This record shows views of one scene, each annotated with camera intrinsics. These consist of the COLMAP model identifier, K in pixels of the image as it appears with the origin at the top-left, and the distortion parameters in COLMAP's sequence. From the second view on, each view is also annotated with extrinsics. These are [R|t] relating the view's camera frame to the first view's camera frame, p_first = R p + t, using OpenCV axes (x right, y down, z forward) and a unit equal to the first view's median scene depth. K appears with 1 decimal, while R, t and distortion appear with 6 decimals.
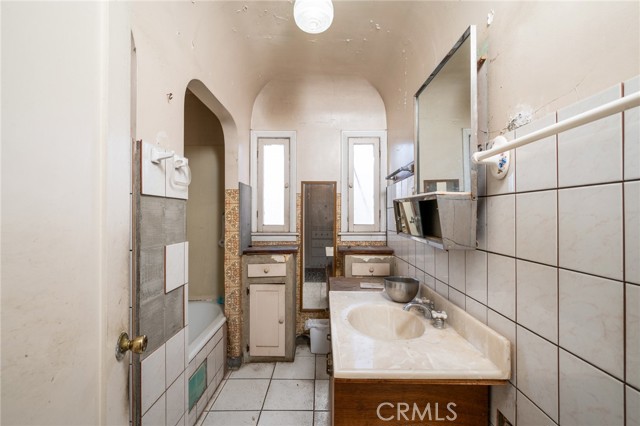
lens RADIAL K [[274.1, 0, 321.2], [0, 274.1, 213.6], [0, 0, 1]] dist [-0.003270, -0.000532]
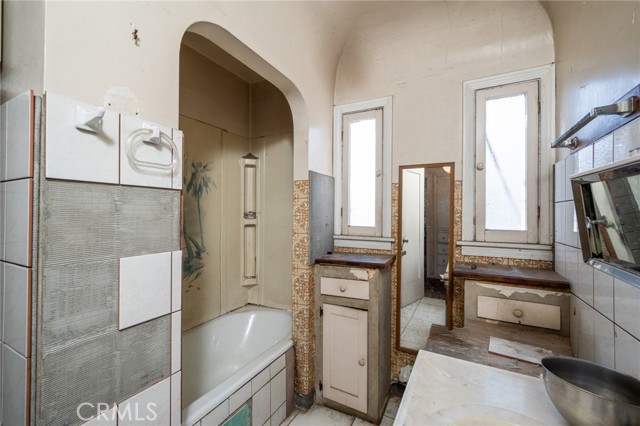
lens RADIAL K [[274.1, 0, 316.4], [0, 274.1, 212.1], [0, 0, 1]] dist [-0.003270, -0.000532]
pose [[0.884603, 0.004662, -0.466322, 0.078789], [-0.004456, 0.999989, 0.001545, 0.001596], [0.466324, 0.000711, 0.884614, 0.314086]]
